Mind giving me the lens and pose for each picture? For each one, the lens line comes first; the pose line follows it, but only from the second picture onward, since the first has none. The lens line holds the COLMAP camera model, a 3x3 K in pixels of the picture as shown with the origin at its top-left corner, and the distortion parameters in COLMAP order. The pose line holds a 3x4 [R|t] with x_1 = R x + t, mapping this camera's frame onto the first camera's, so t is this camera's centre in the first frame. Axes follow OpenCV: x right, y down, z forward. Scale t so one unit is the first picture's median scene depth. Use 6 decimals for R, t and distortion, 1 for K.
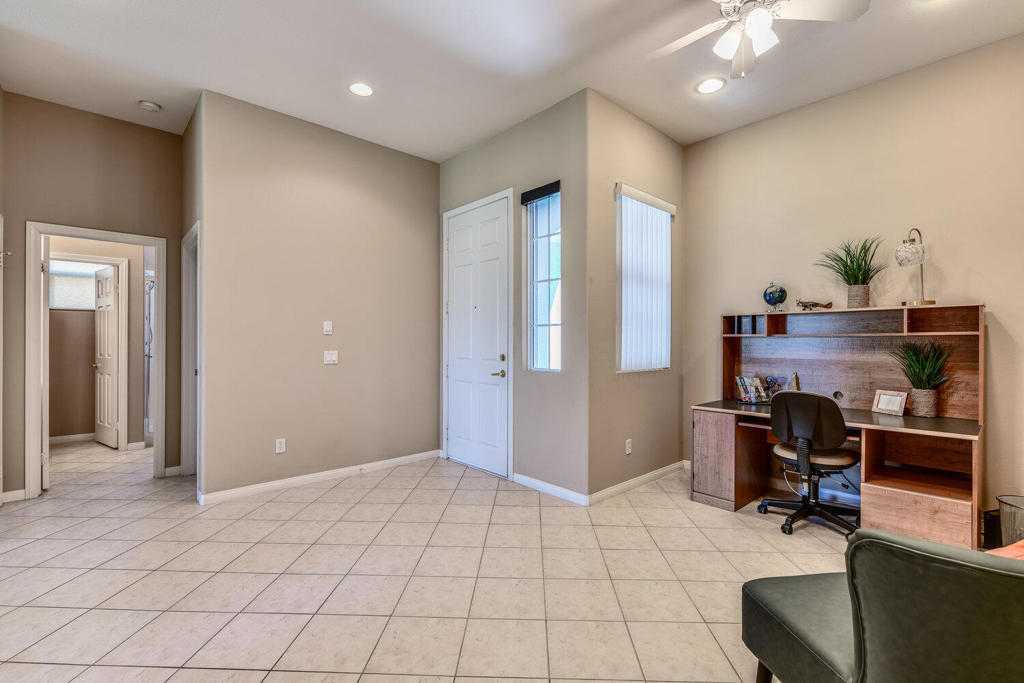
lens RADIAL K [[472.5, 0, 509.4], [0, 472.5, 340.9], [0, 0, 1]] dist [0.000833, 0.000193]
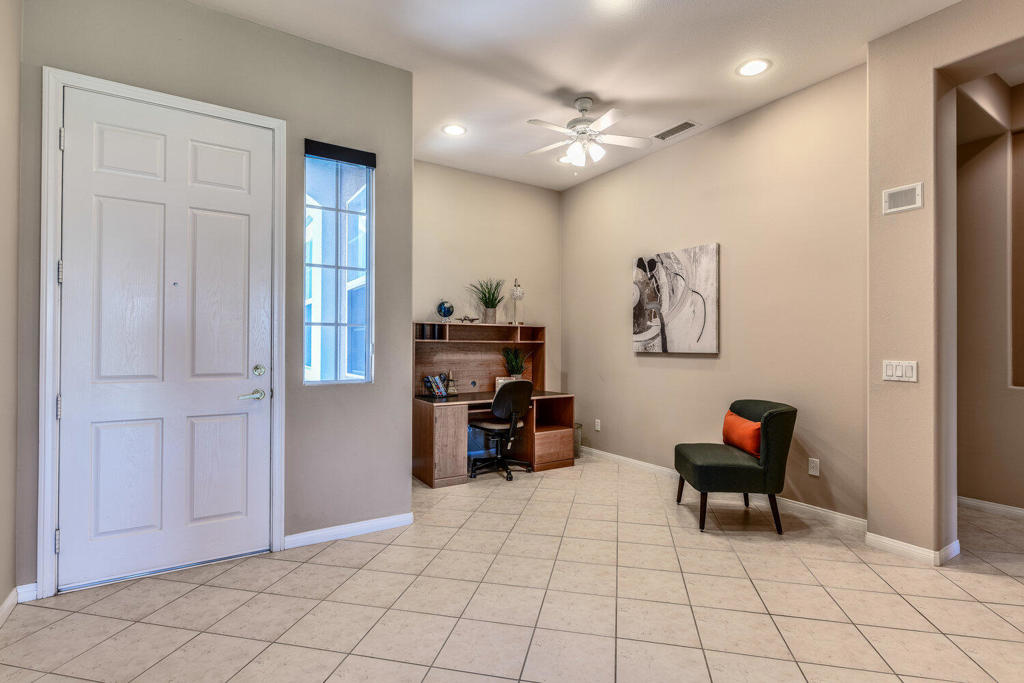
lens RADIAL K [[503.8, 0, 515.5], [0, 503.8, 340.3], [0, 0, 1]] dist [0.001117, -0.000110]
pose [[0.134847, 0.016545, 0.990728, -0.748965], [-0.002074, 0.999863, -0.016415, 0.007447], [-0.990864, 0.000159, 0.134862, 0.632459]]
